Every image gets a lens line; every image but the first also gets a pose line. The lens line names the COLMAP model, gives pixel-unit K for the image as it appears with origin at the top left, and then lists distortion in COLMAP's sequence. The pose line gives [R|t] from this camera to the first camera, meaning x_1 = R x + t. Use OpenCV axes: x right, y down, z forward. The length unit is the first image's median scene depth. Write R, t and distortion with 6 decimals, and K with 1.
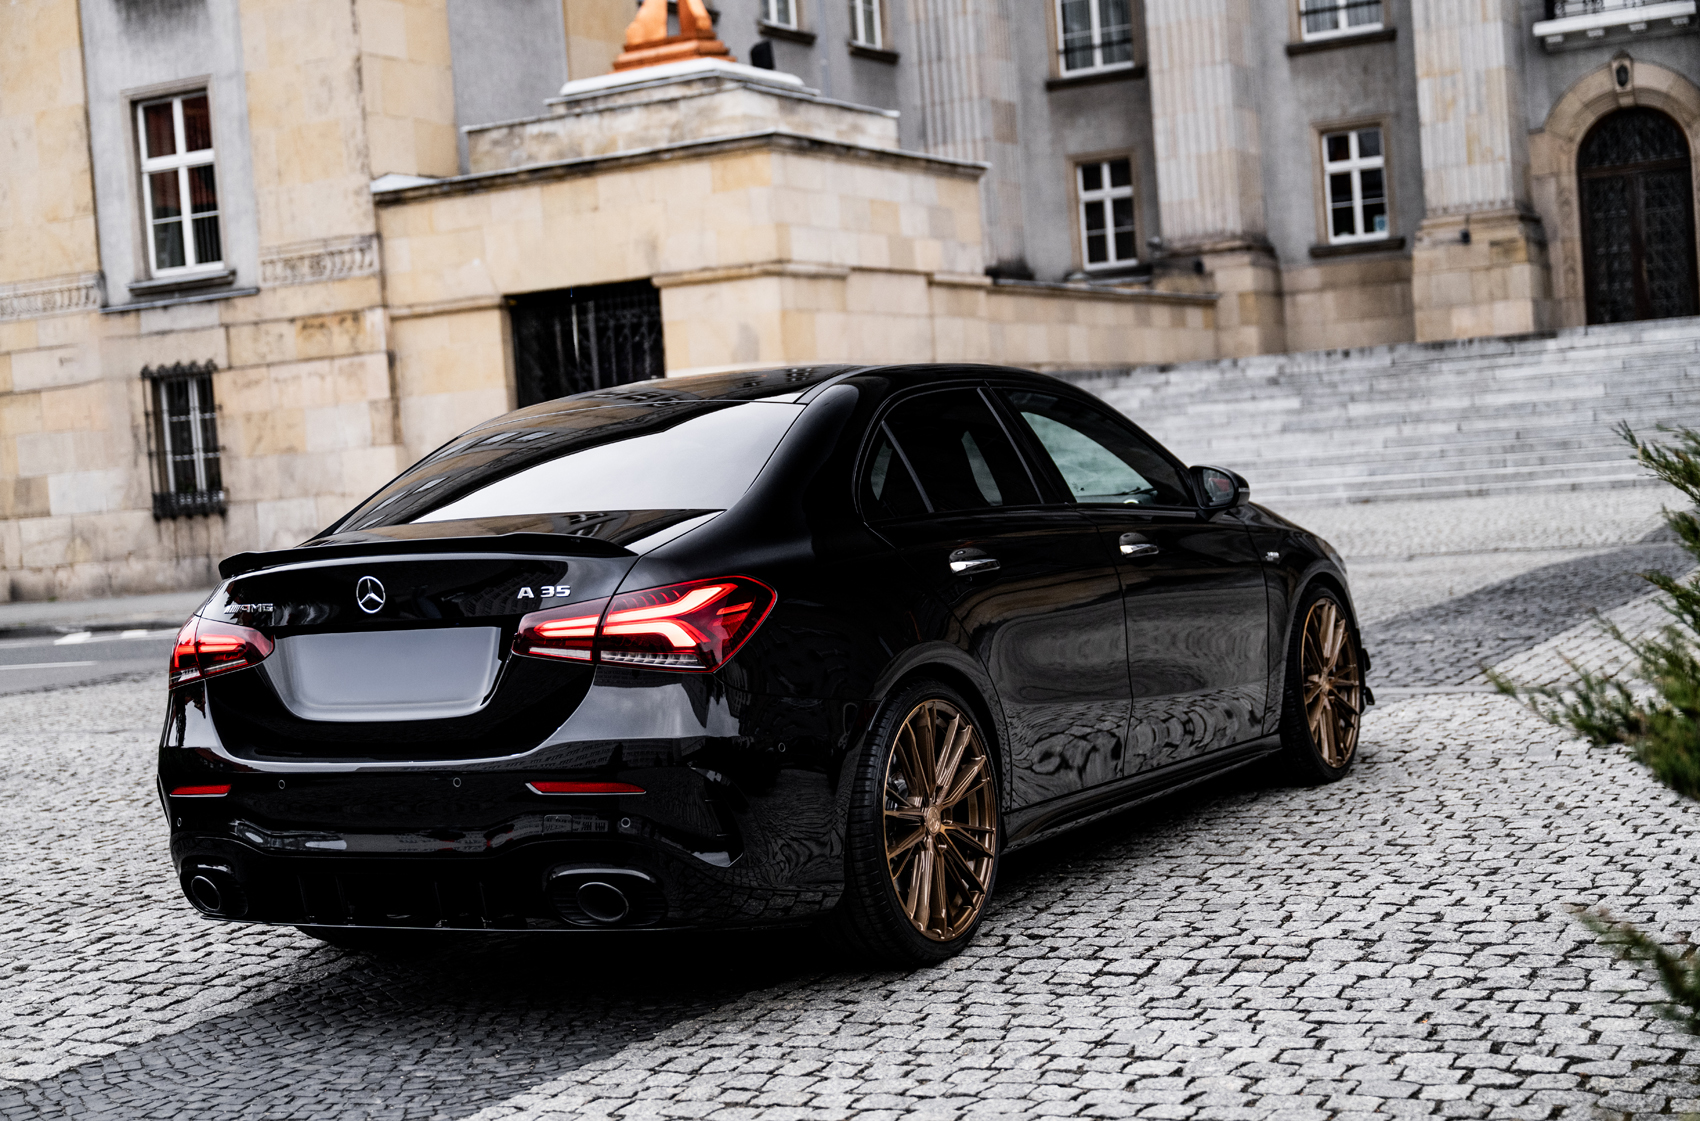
lens RADIAL K [[2517.6, 0, 809.7], [0, 2517.6, 554.5], [0, 0, 1]] dist [0.003457, -0.064868]
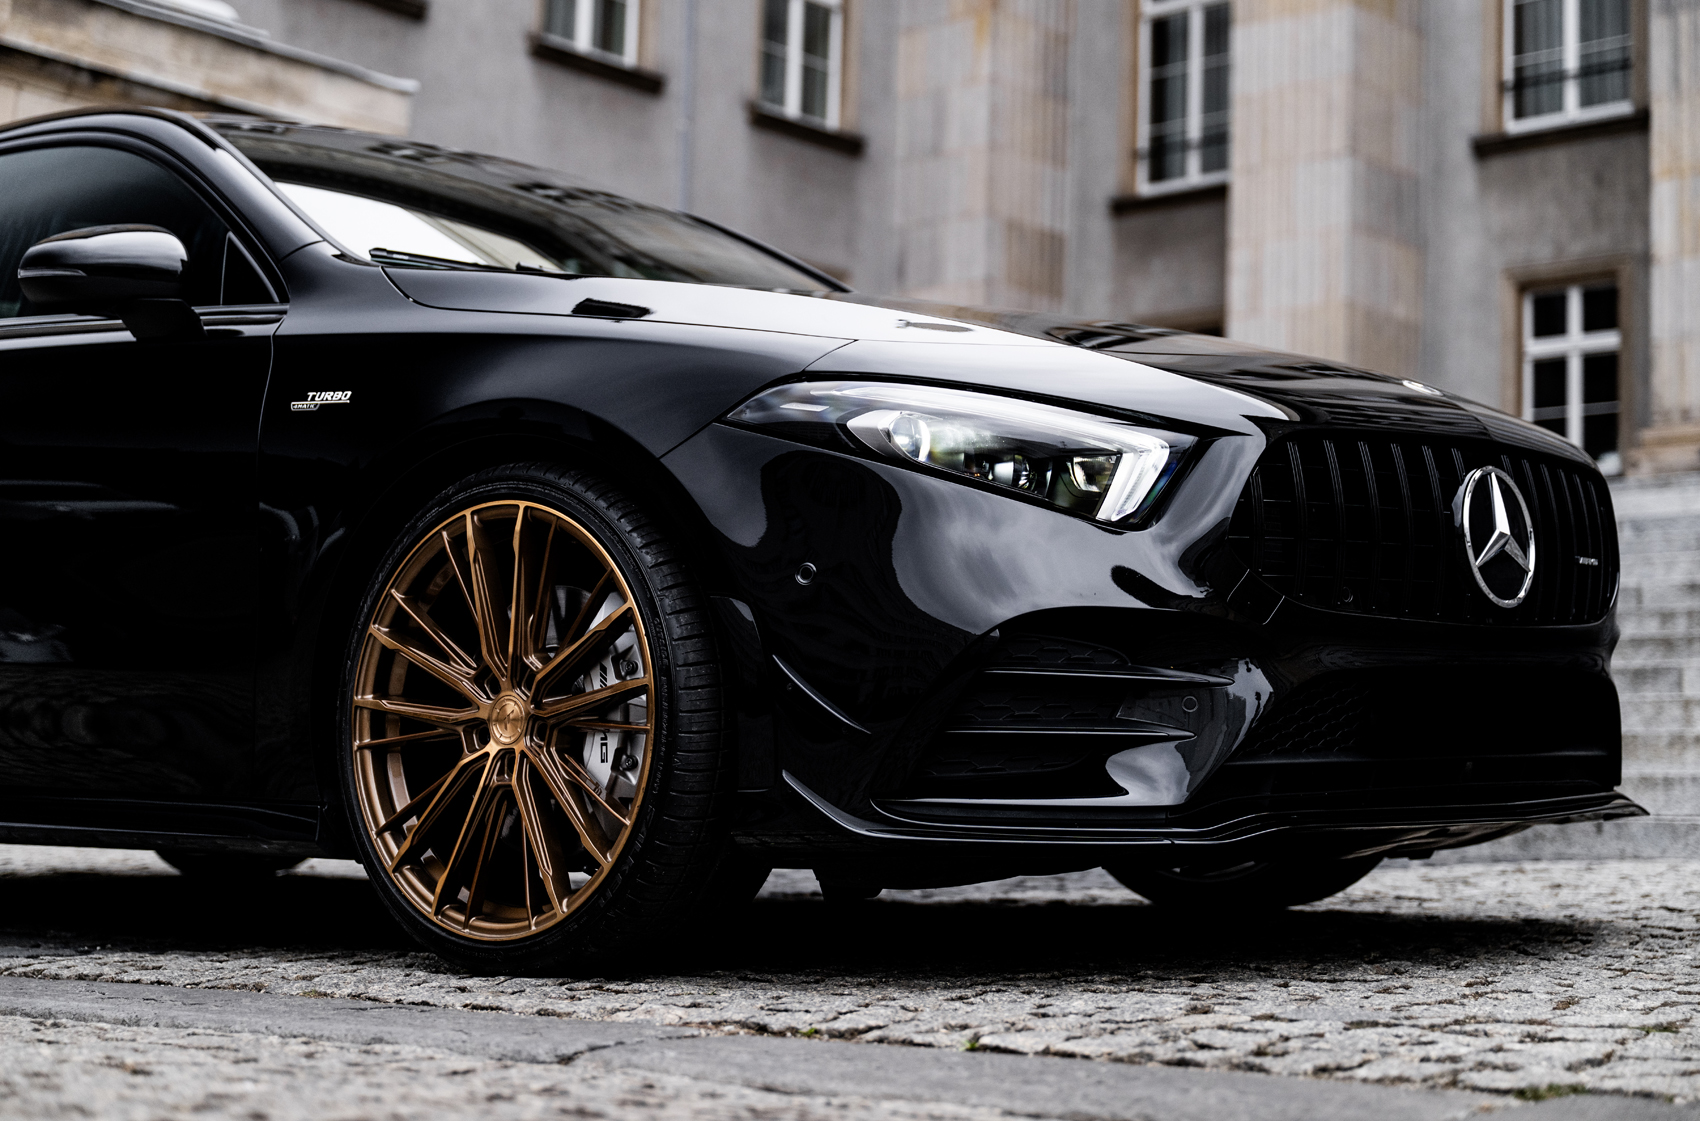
lens RADIAL K [[2835.1, 0, 850.0], [0, 2835.1, 560.5], [0, 0, 1]] dist [-0.023962, -0.035198]
pose [[0.969247, 0.077187, -0.233672, 0.224316], [-0.109154, 0.985864, -0.127110, -0.008050], [0.220557, 0.148707, 0.963971, 0.376751]]
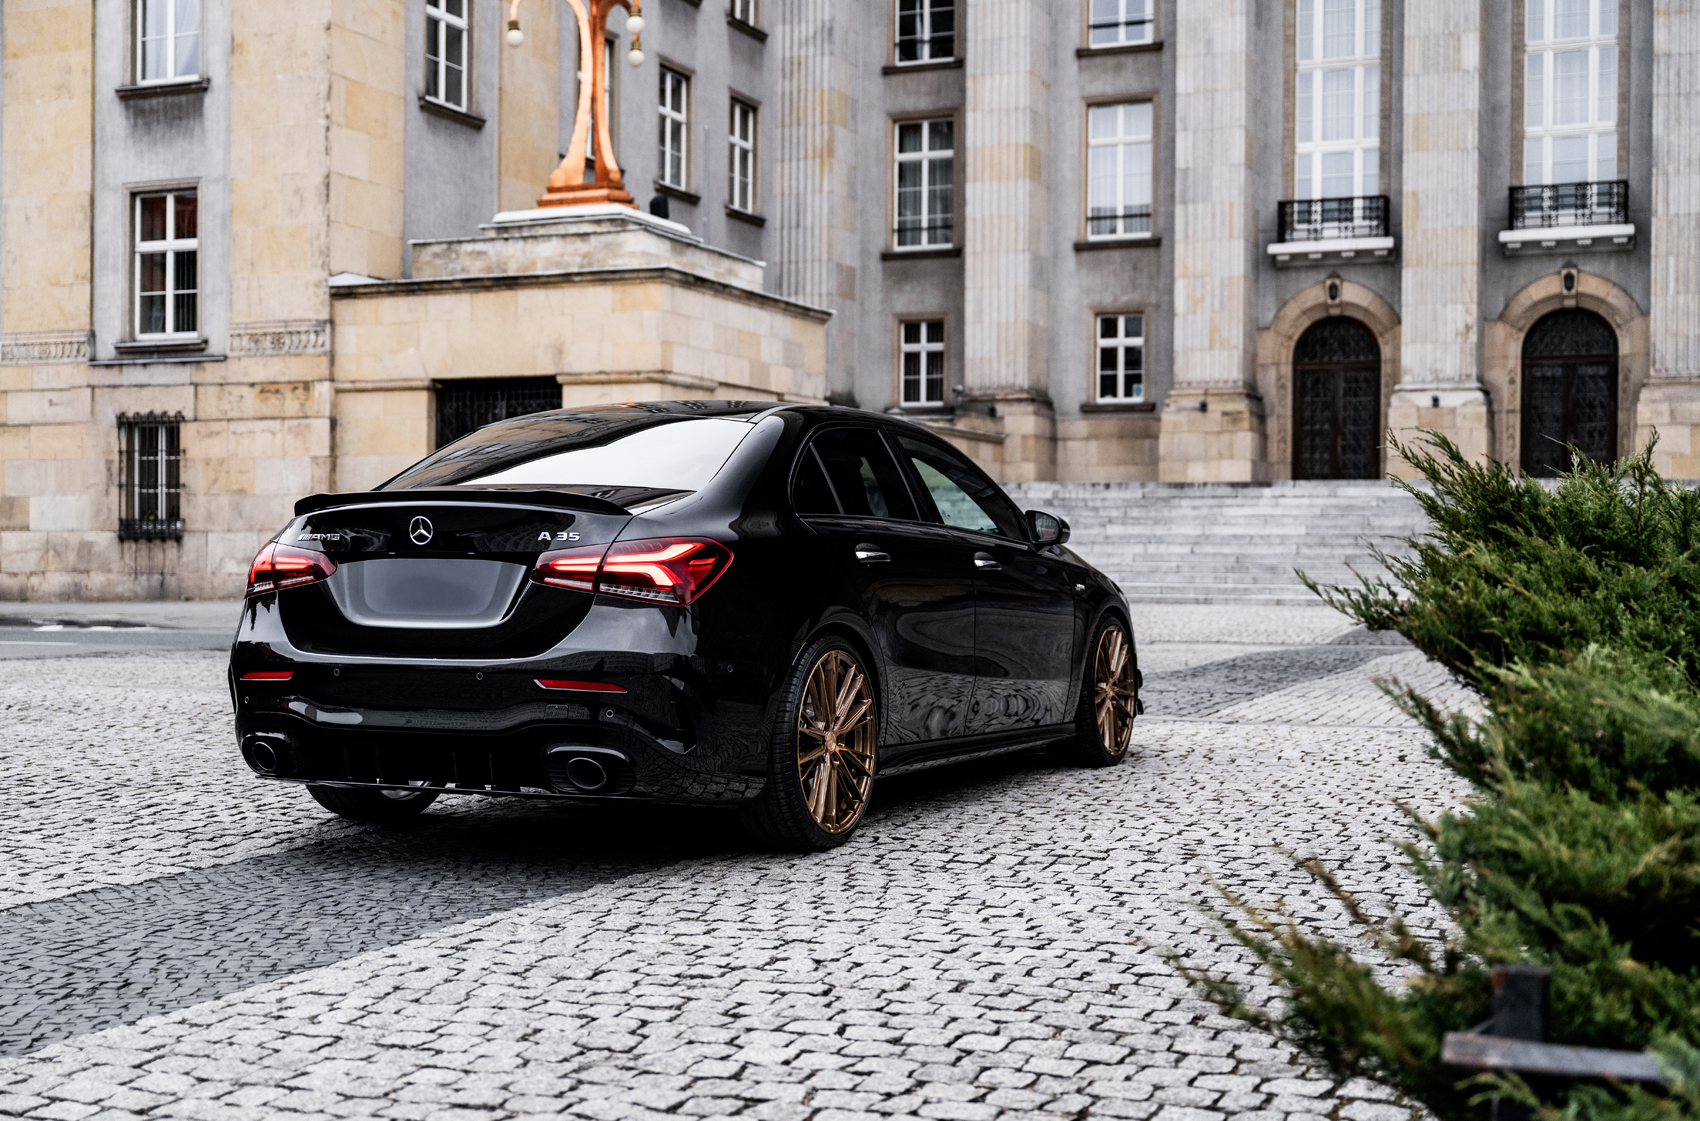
lens RADIAL K [[2073.4, 0, 850.0], [0, 2073.4, 560.5], [0, 0, 1]] dist [-0.006051, -0.001586]
pose [[0.992001, 0.082877, 0.095211, -0.007084], [-0.079241, 0.995997, -0.041363, 0.007485], [-0.098258, 0.033487, 0.994597, -0.011222]]
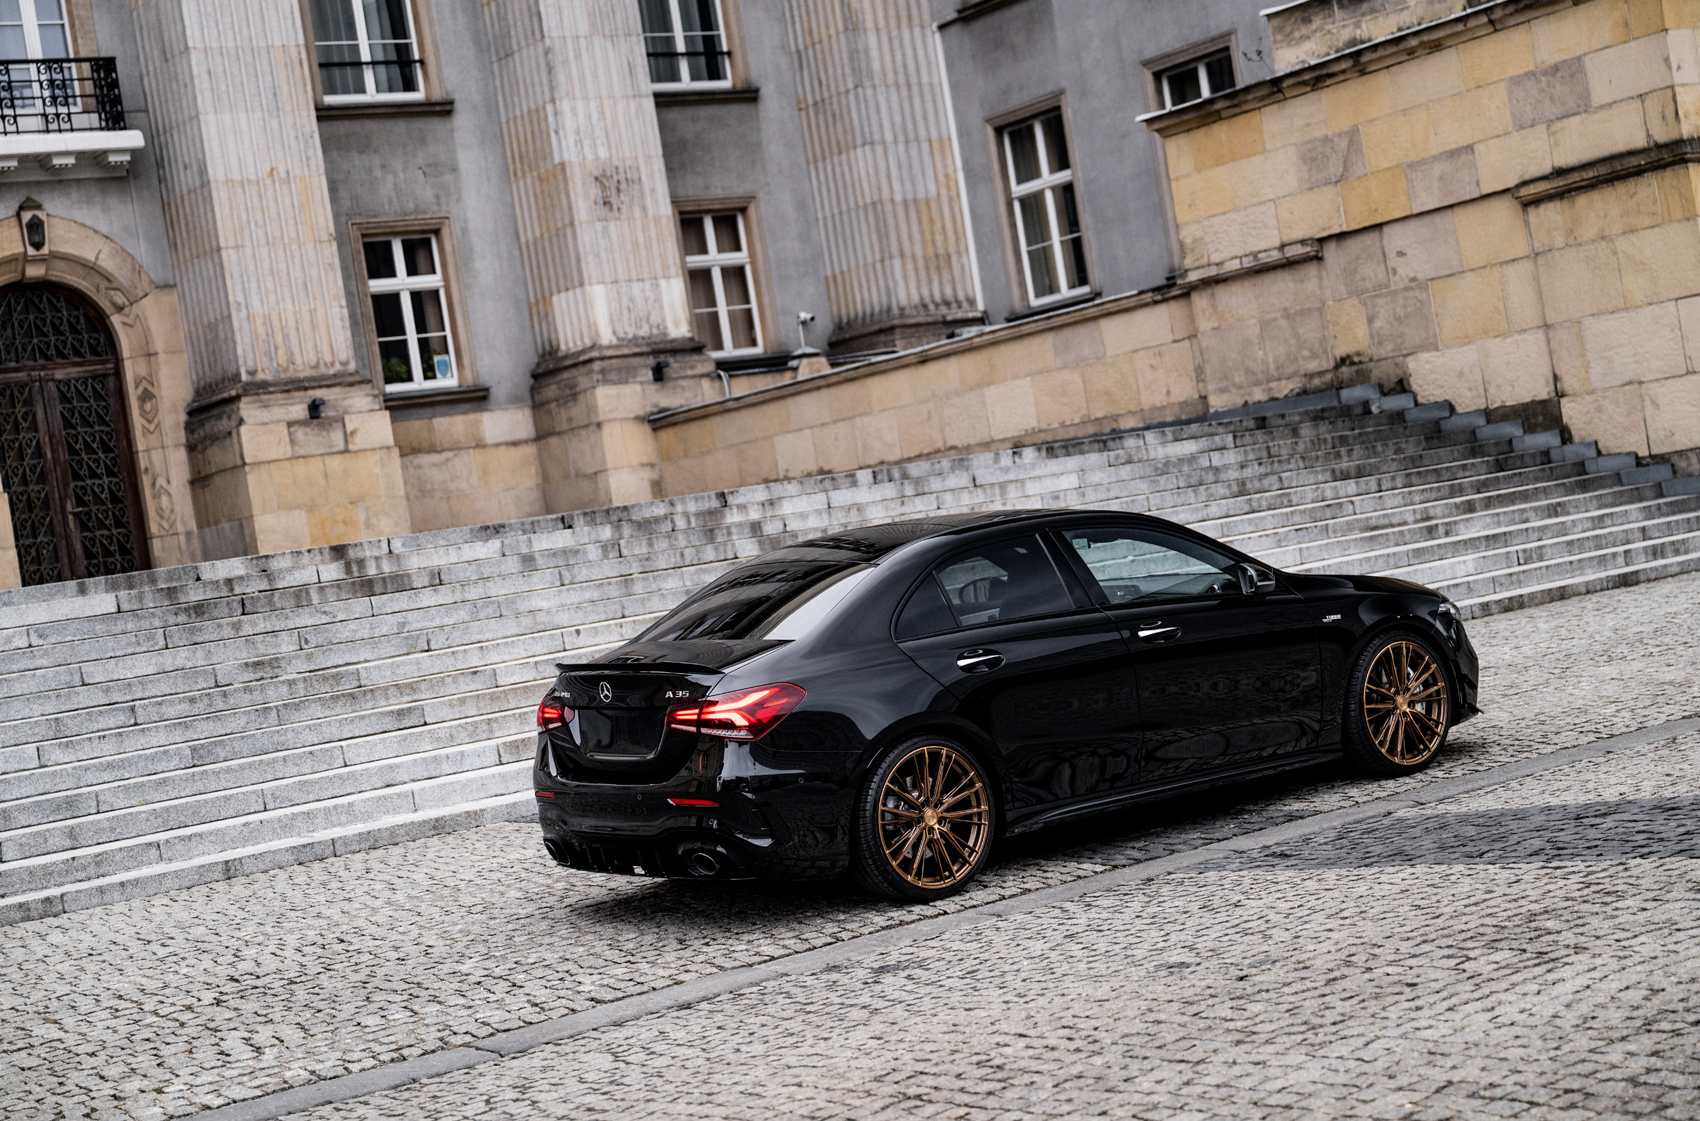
lens RADIAL K [[2904.9, 0, 850.0], [0, 2904.9, 560.5], [0, 0, 1]] dist [-0.030755, 0.106534]
pose [[0.424078, 0.006907, 0.905599, -0.095007], [0.160549, 0.983559, -0.082684, -0.011653], [-0.891281, 0.180458, 0.415997, 0.378021]]
